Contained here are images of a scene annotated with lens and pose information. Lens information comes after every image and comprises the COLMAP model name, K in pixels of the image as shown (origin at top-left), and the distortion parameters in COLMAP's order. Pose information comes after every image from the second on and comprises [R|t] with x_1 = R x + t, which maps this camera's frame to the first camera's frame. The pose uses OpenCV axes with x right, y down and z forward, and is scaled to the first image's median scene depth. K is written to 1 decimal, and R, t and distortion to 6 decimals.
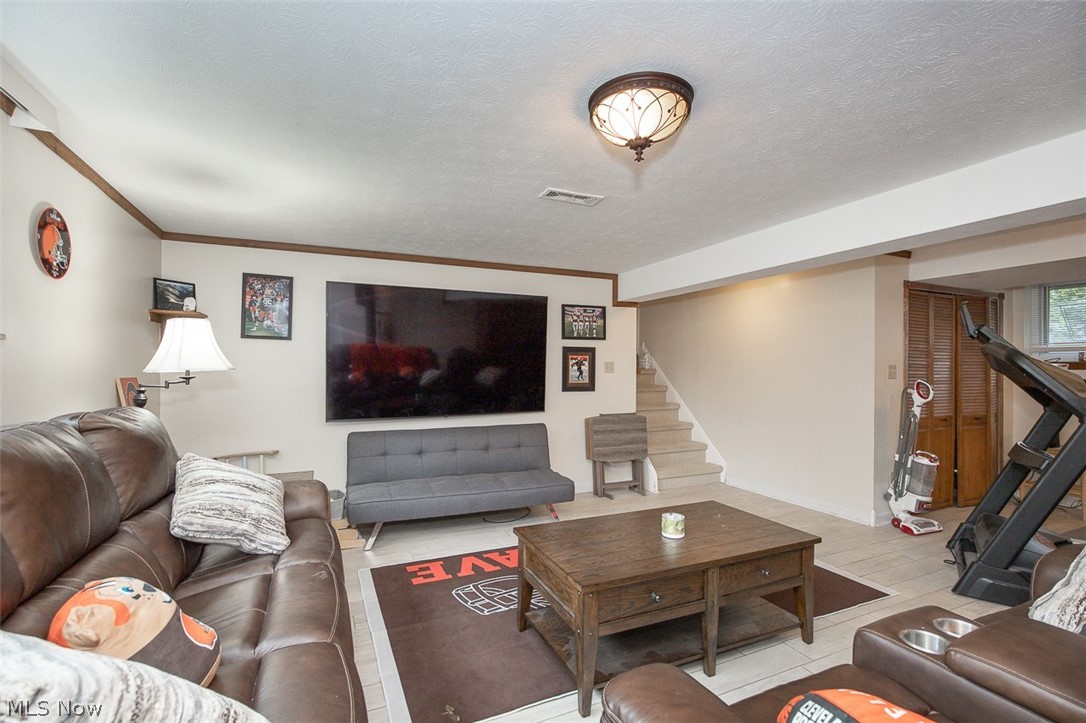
lens RADIAL K [[510.1, 0, 538.9], [0, 510.1, 365.4], [0, 0, 1]] dist [-0.016785, 0.006864]
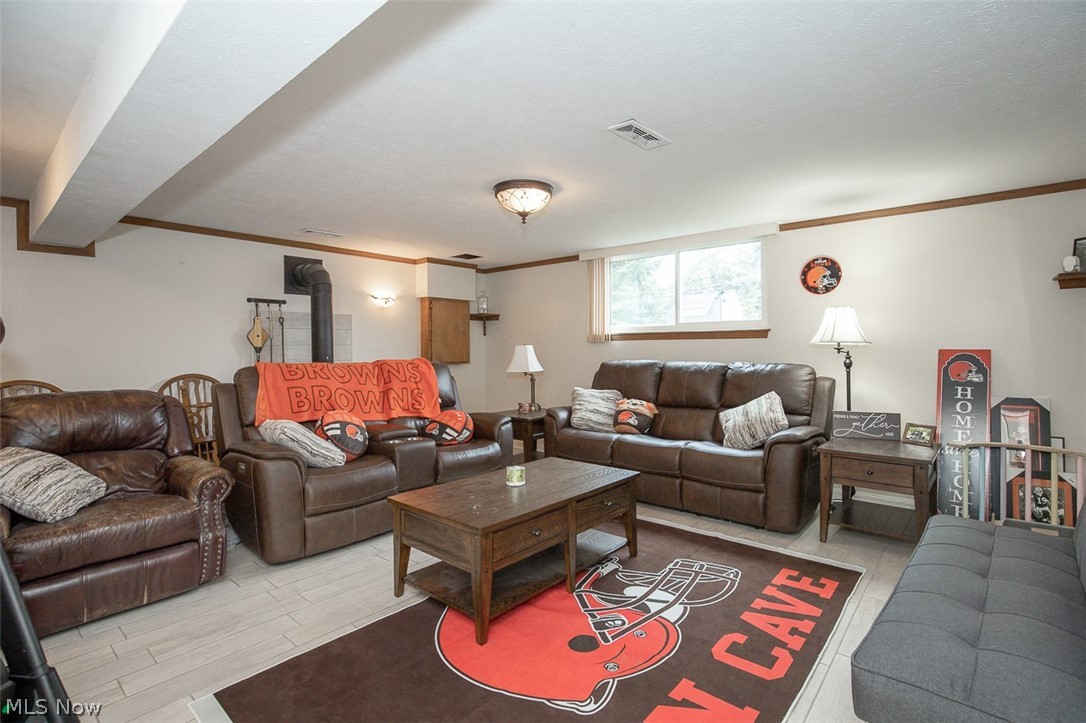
lens RADIAL K [[510.1, 0, 548.2], [0, 510.1, 352.4], [0, 0, 1]] dist [-0.016785, 0.006864]
pose [[-0.903616, 0.011203, -0.428196, 0.525328], [0.007891, 0.999924, 0.009509, 0.012481], [0.428270, 0.005213, -0.903636, 1.576116]]
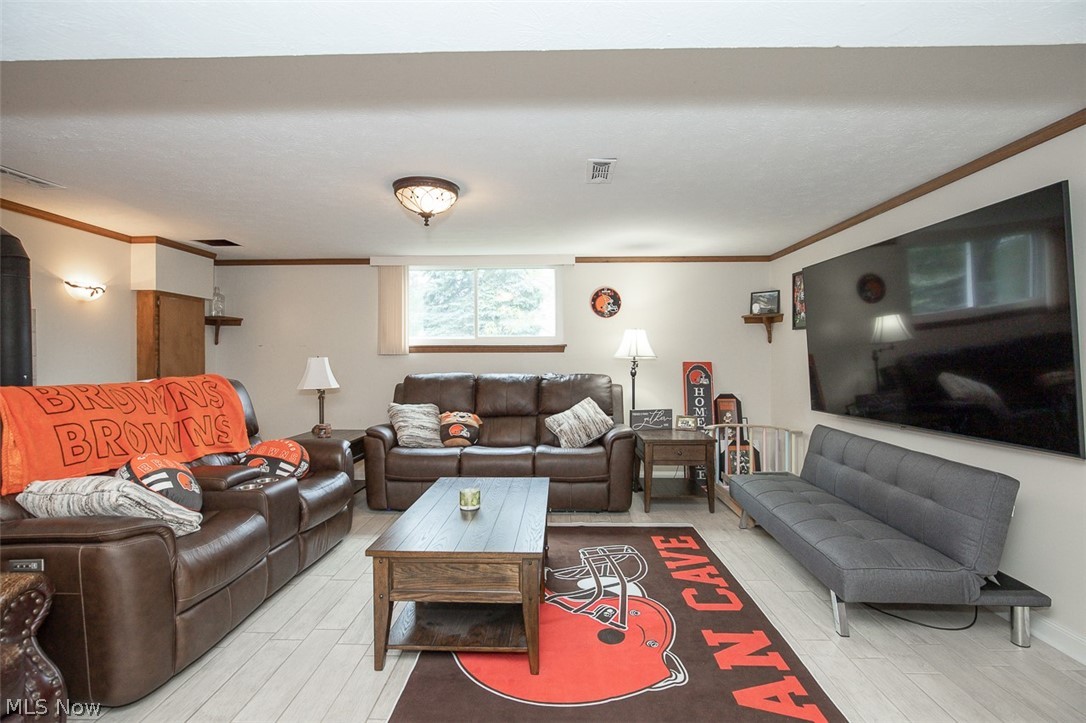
lens RADIAL K [[510.1, 0, 539.8], [0, 510.1, 360.4], [0, 0, 1]] dist [-0.016785, 0.006864]
pose [[-0.435033, 0.008137, -0.900378, 0.893080], [0.004400, 0.999966, 0.006911, 0.005433], [0.900404, -0.000955, -0.435054, 1.214939]]
